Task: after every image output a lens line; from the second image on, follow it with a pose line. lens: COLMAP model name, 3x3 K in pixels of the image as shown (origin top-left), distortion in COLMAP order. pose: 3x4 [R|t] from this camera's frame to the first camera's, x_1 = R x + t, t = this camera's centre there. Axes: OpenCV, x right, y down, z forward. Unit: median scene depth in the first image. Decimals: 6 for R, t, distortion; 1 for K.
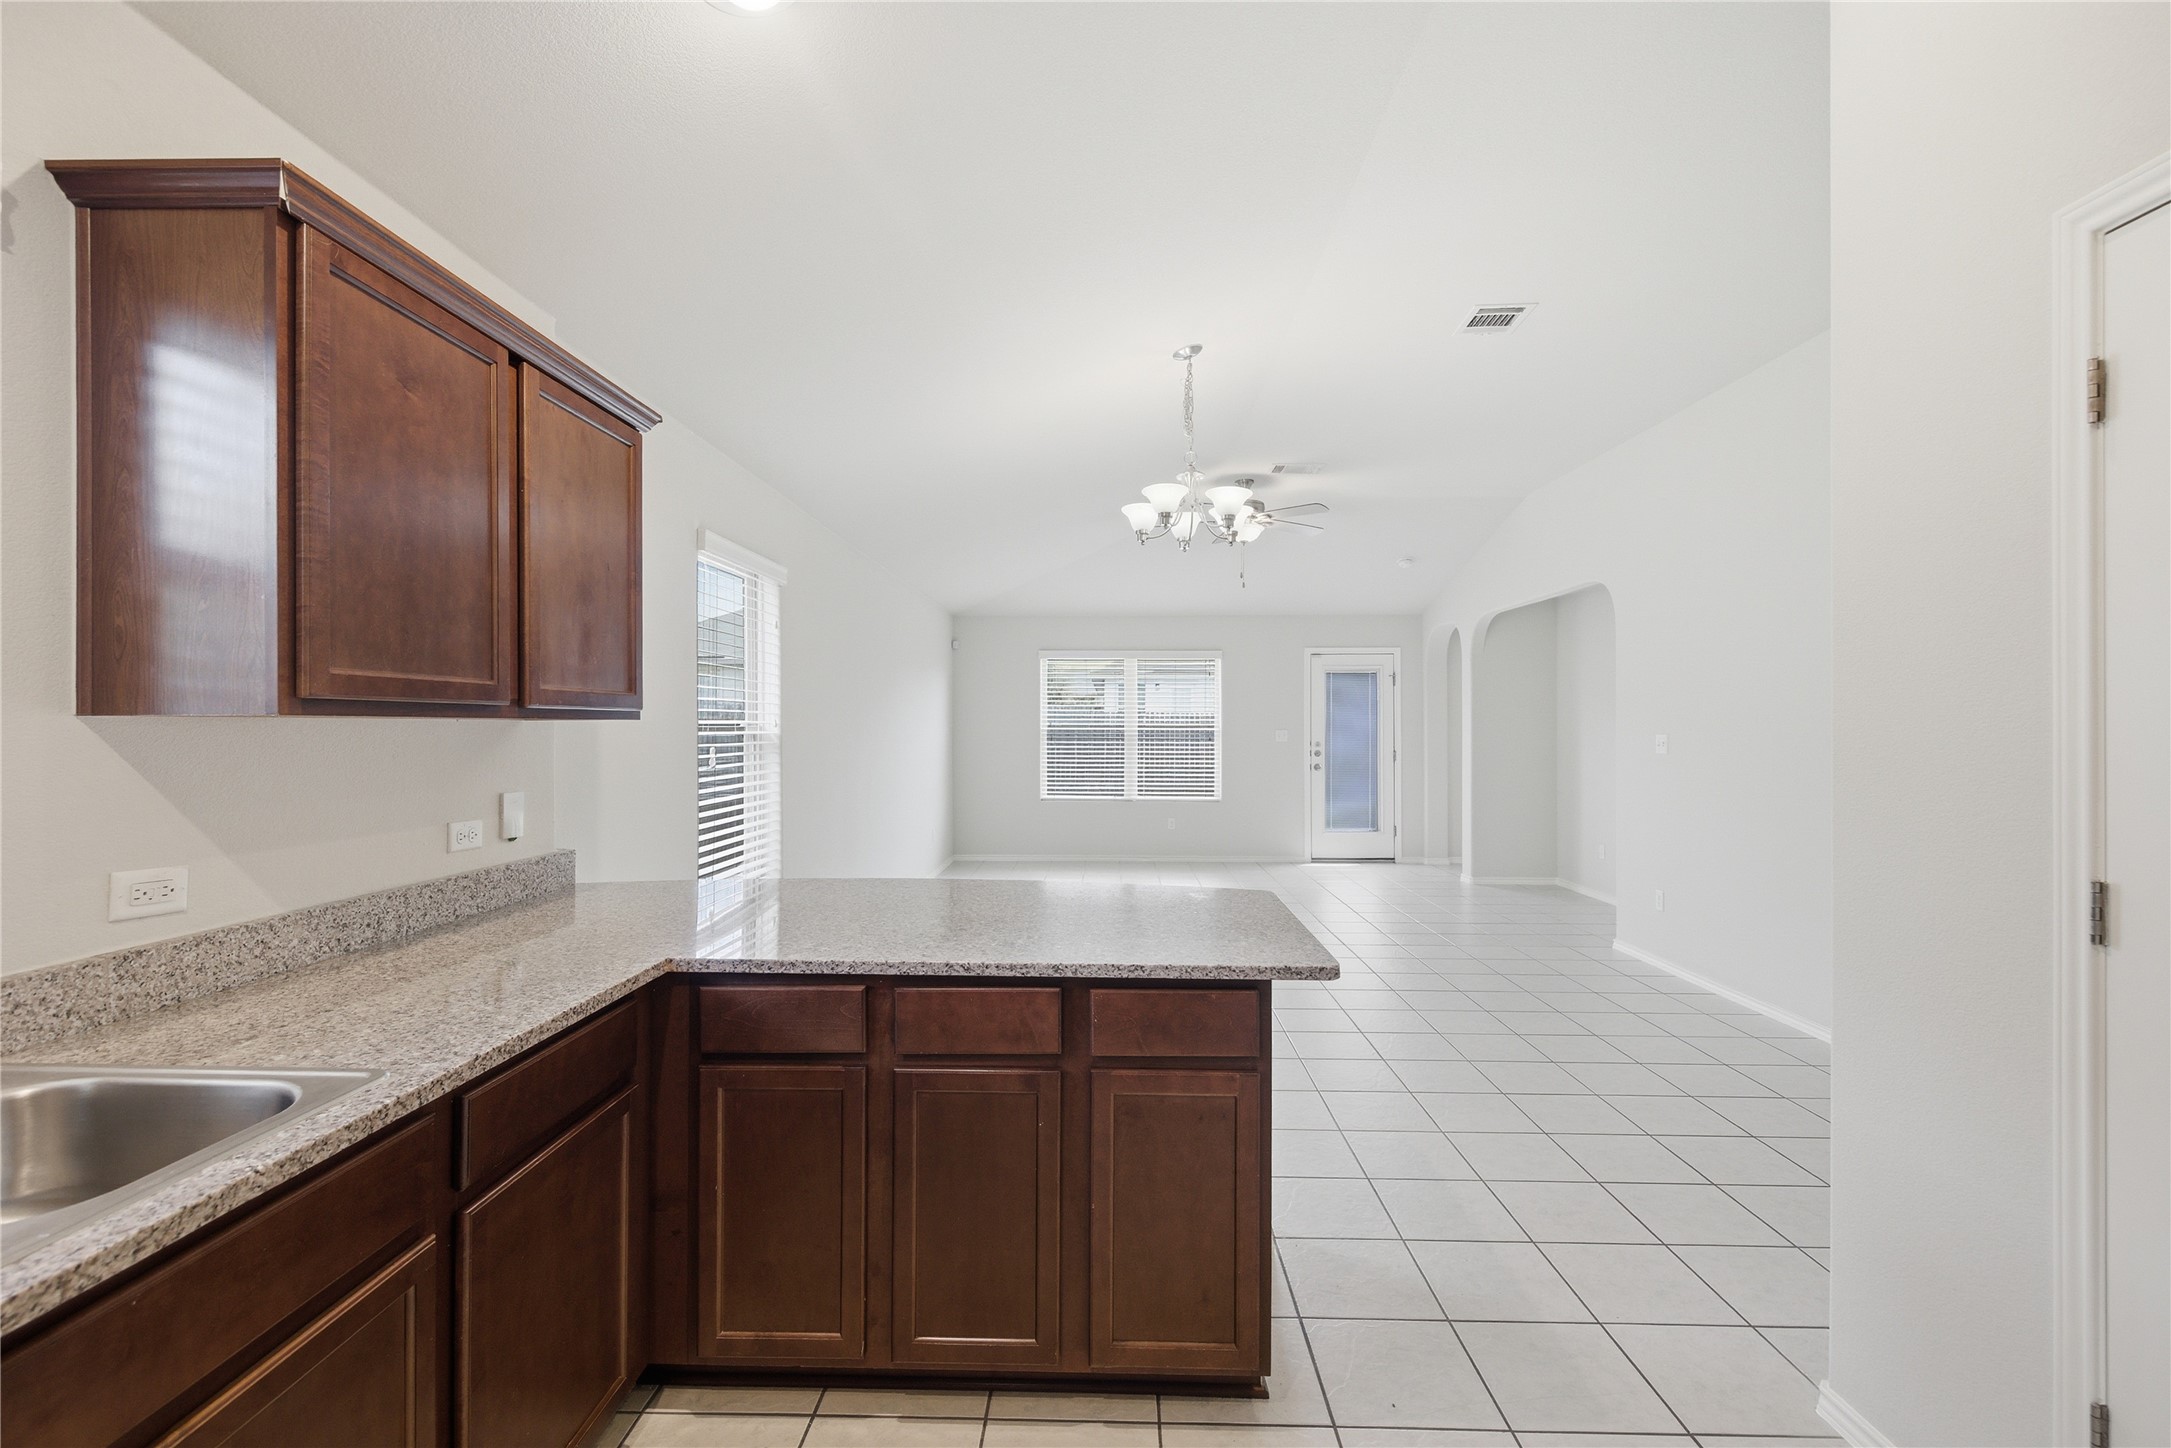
lens RADIAL K [[945.5, 0, 1093.5], [0, 945.5, 729.6], [0, 0, 1]] dist [0.000512, 0.000104]
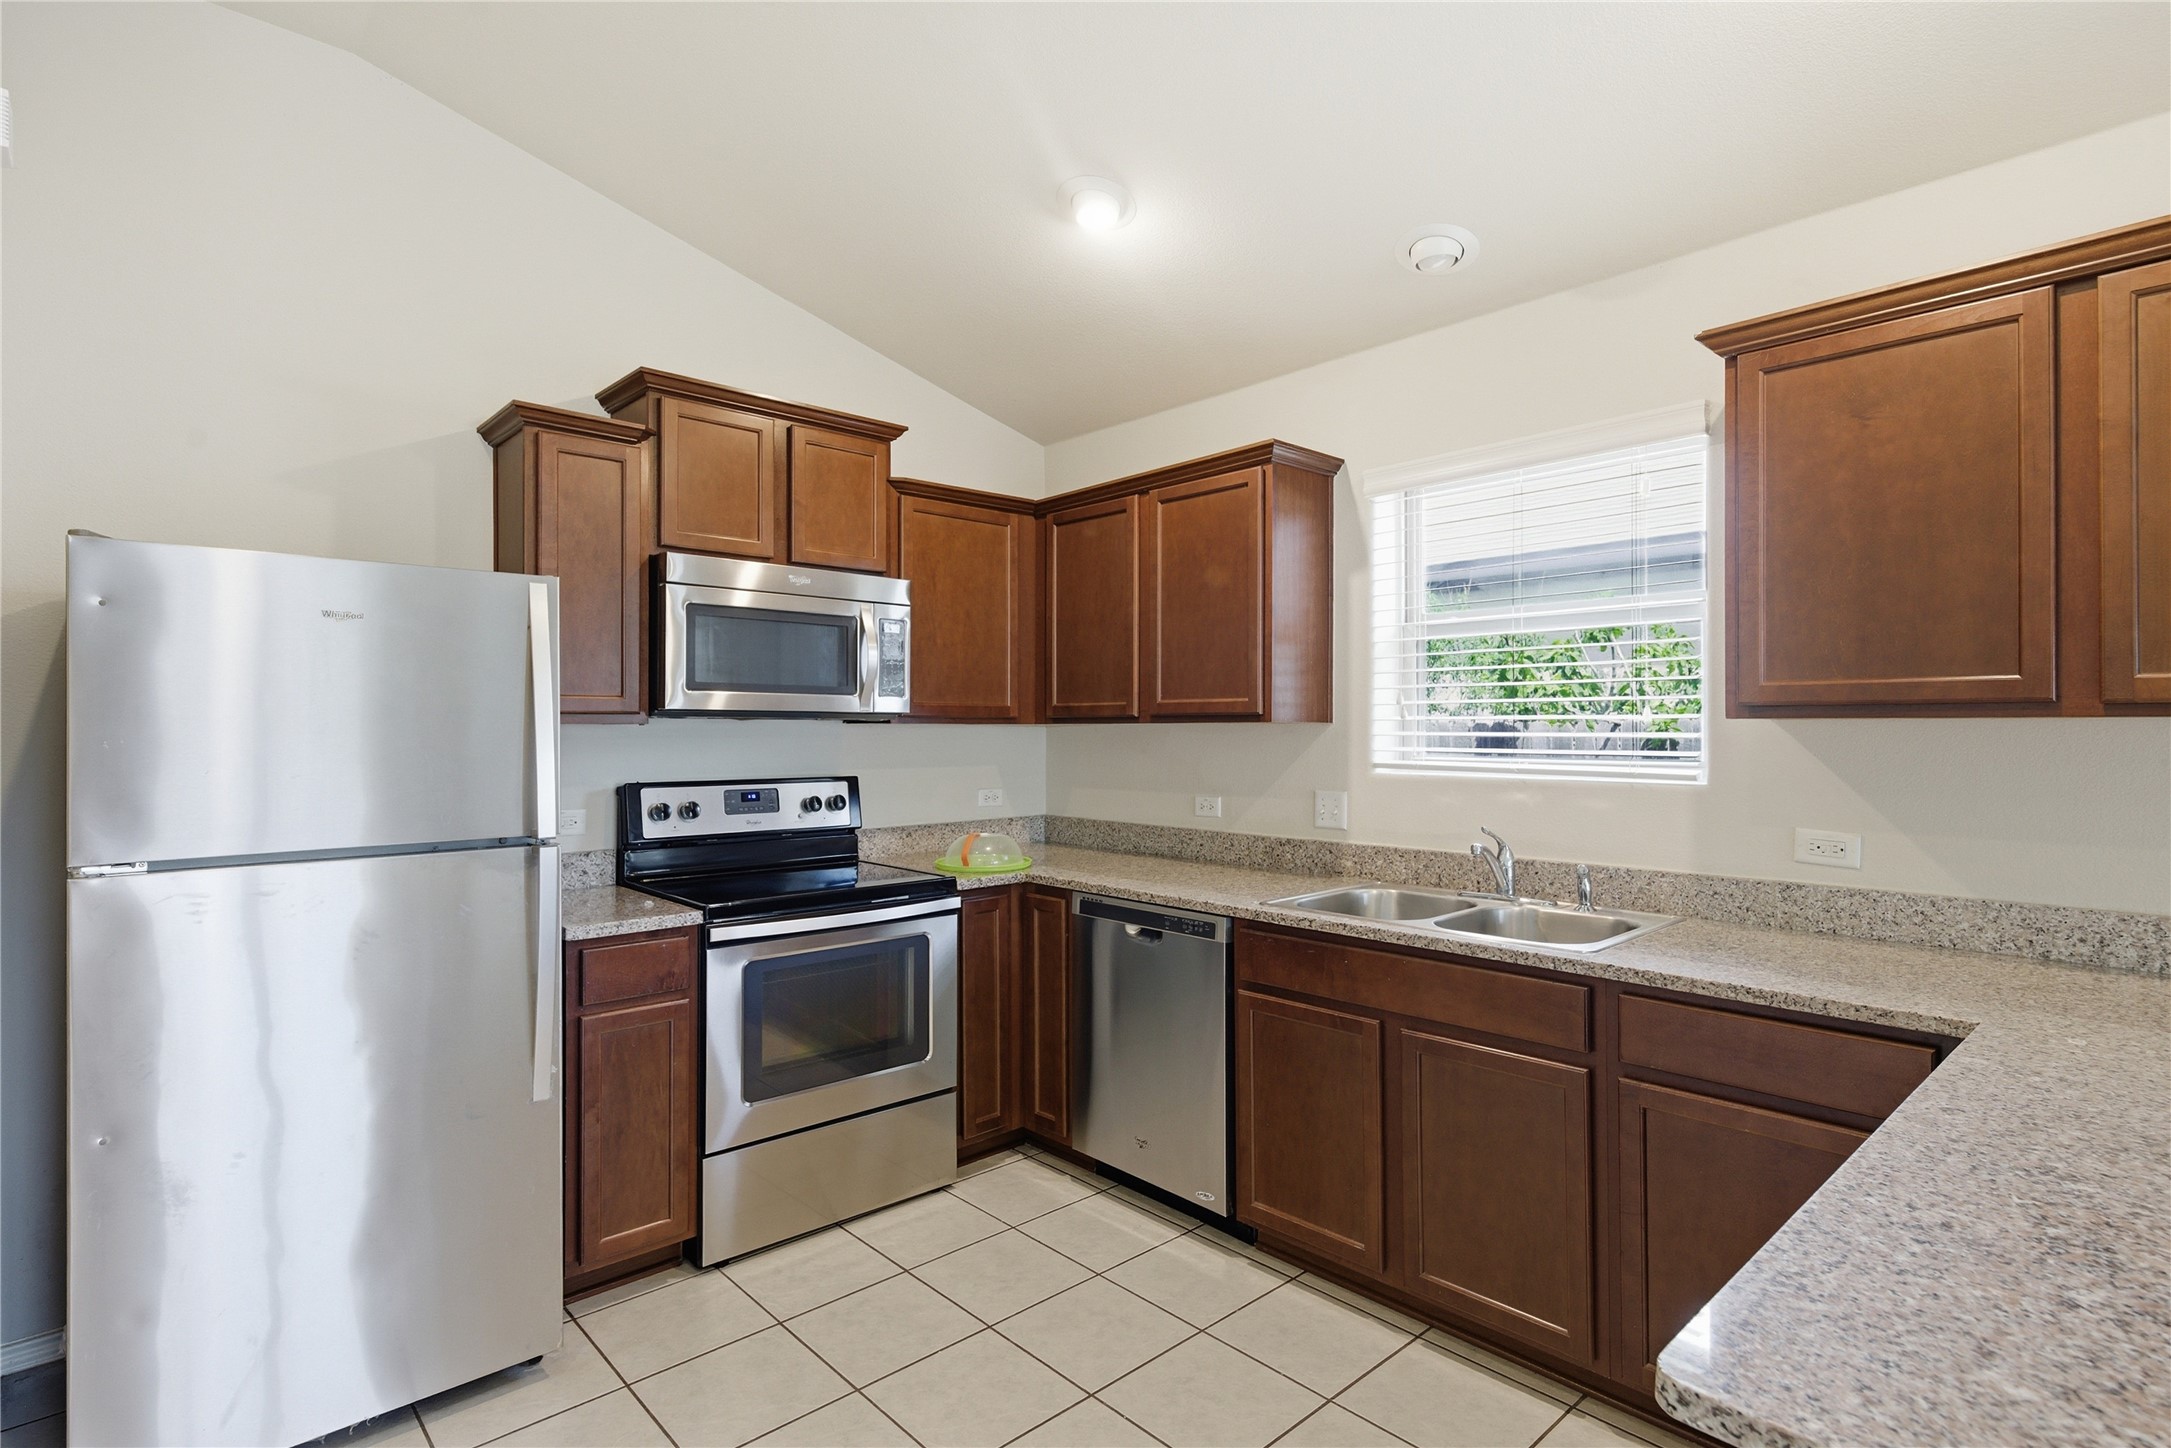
lens RADIAL K [[1056.9, 0, 1085.5], [0, 1056.9, 724.0], [0, 0, 1]] dist [-0.002970, -0.000230]
pose [[-0.723158, -0.003359, -0.690675, 0.807004], [-0.002312, 0.999994, -0.002442, -0.001140], [0.690679, -0.000169, -0.723161, 1.318082]]
